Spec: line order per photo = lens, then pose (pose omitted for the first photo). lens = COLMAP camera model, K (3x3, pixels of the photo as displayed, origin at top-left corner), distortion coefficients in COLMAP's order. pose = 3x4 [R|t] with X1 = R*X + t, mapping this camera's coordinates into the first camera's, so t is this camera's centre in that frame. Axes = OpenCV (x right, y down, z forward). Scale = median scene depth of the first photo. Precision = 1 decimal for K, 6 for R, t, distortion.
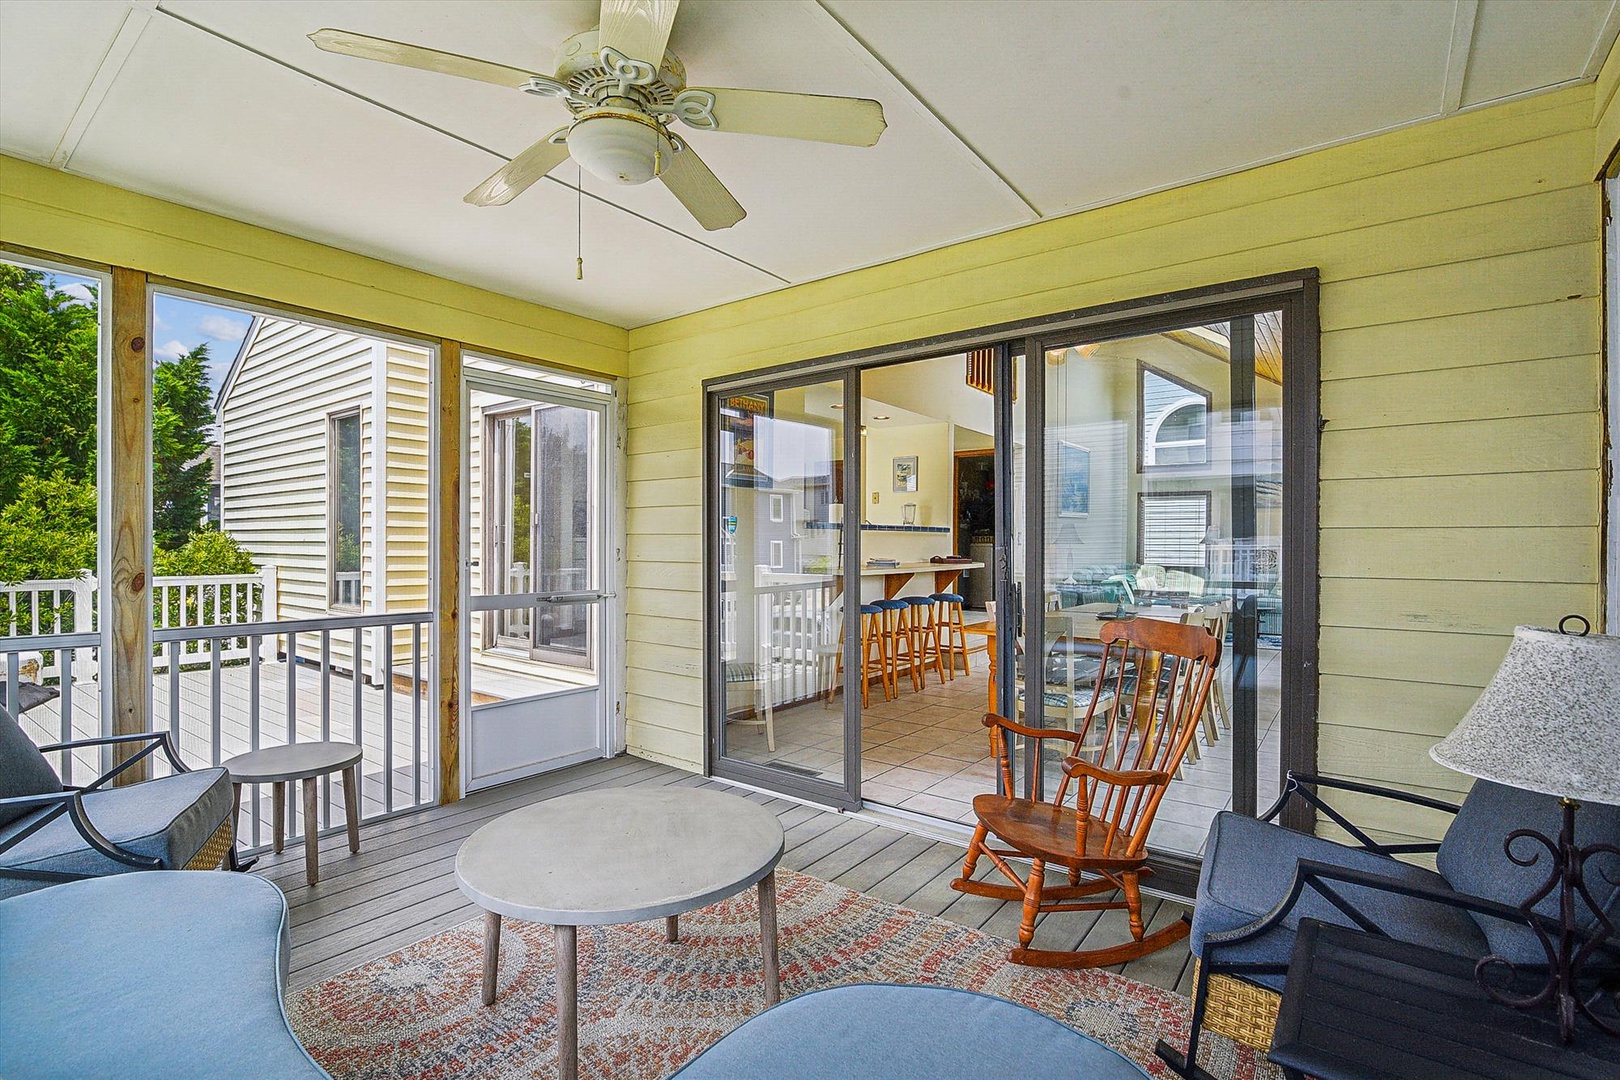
lens RADIAL K [[755.6, 0, 813.0], [0, 755.6, 554.2], [0, 0, 1]] dist [-0.003127, -0.001299]
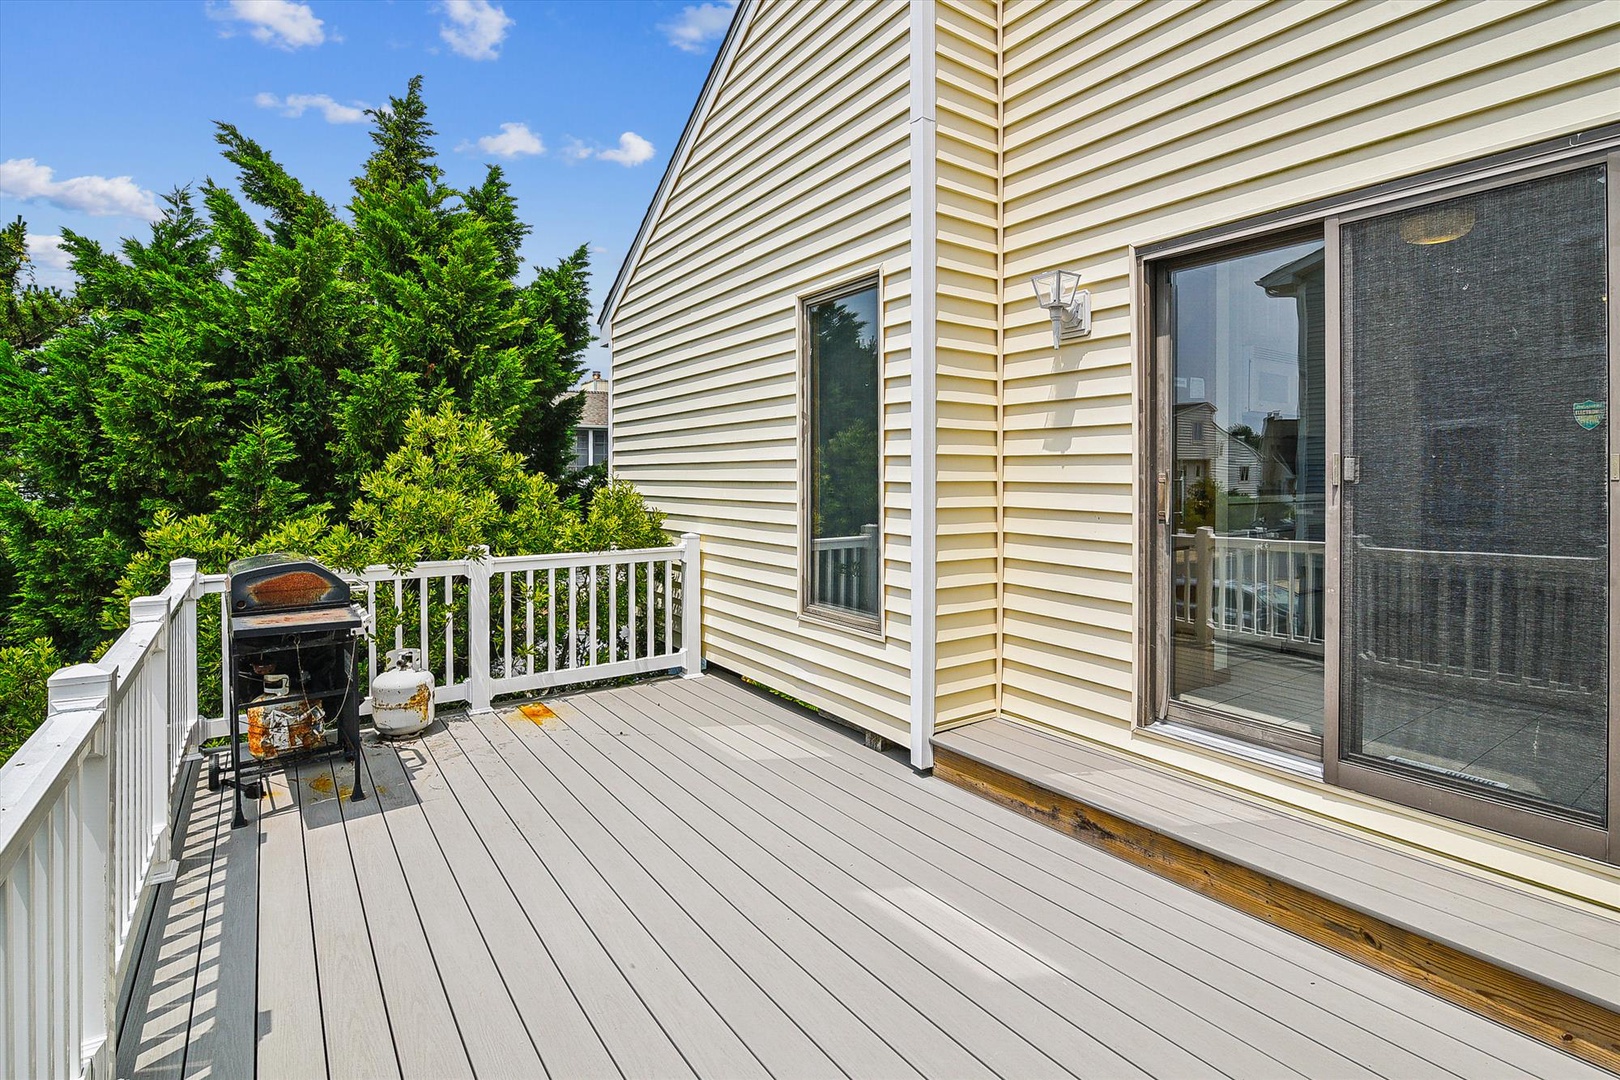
lens RADIAL K [[771.4, 0, 821.0], [0, 771.4, 489.6], [0, 0, 1]] dist [-0.003057, -0.000206]
pose [[0.954092, 0.001976, -0.299507, -0.396546], [-0.001980, 0.999998, 0.000288, -0.026023], [0.299507, 0.000319, 0.954094, 0.362524]]
